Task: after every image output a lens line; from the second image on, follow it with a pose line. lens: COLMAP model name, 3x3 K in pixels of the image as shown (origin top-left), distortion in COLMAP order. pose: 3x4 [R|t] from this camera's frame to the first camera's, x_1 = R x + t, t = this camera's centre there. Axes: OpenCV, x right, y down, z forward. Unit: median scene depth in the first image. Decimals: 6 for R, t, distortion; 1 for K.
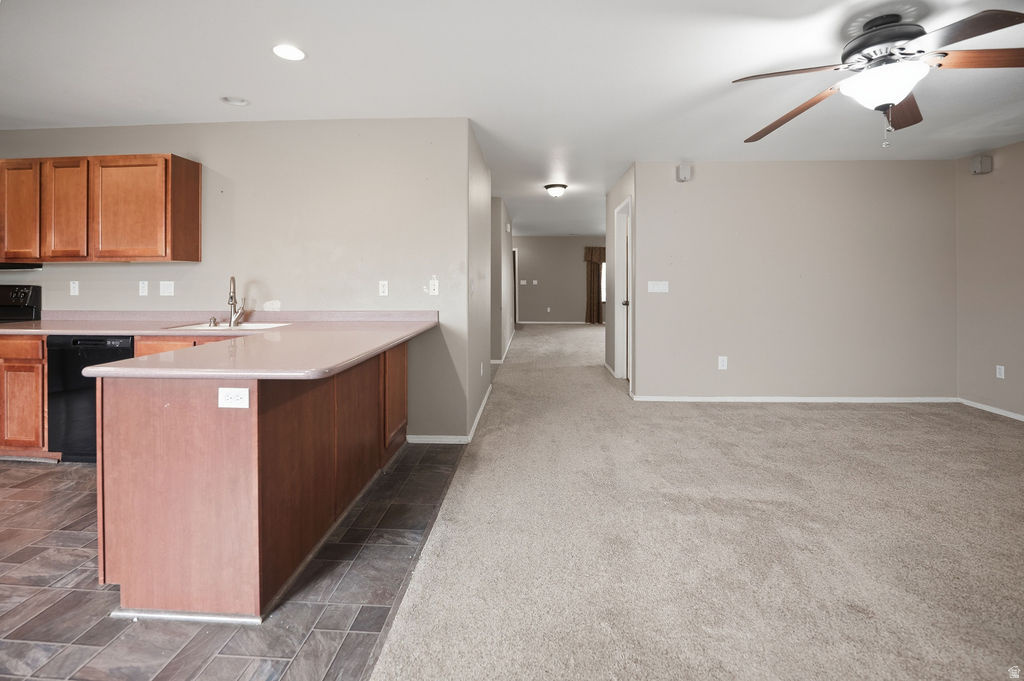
lens RADIAL K [[454.6, 0, 513.7], [0, 454.6, 276.4], [0, 0, 1]] dist [-0.023242, 0.001322]
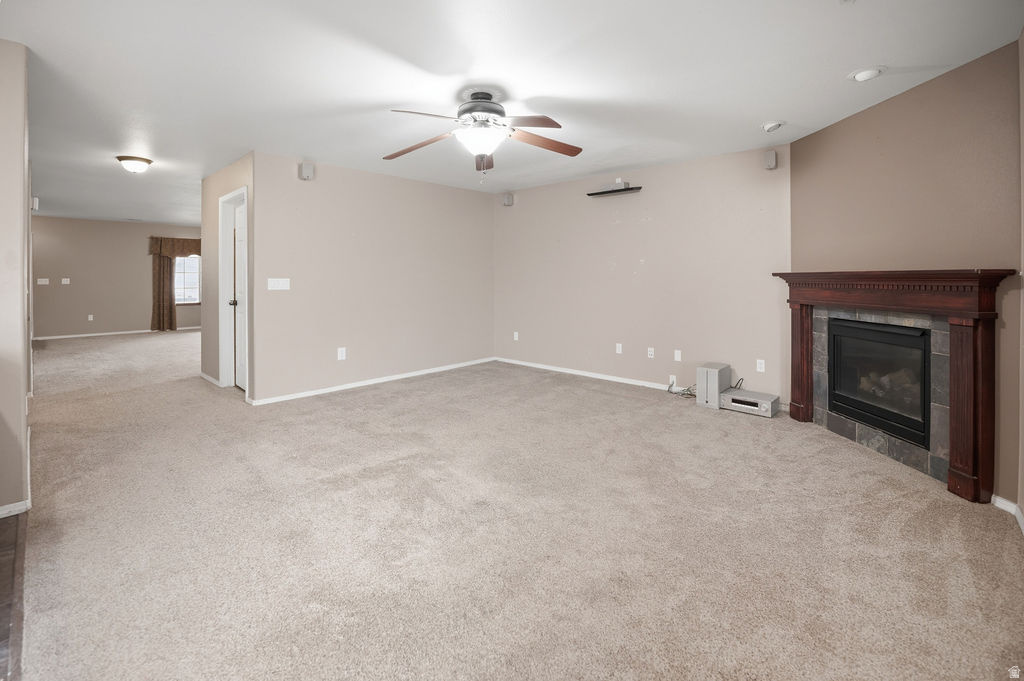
lens RADIAL K [[454.6, 0, 513.7], [0, 454.6, 276.4], [0, 0, 1]] dist [-0.023242, 0.001322]
pose [[0.646062, -0.002780, 0.763280, -0.148469], [-0.001891, 0.999984, 0.005243, 0.000483], [-0.763283, -0.004830, 0.646046, -0.016574]]
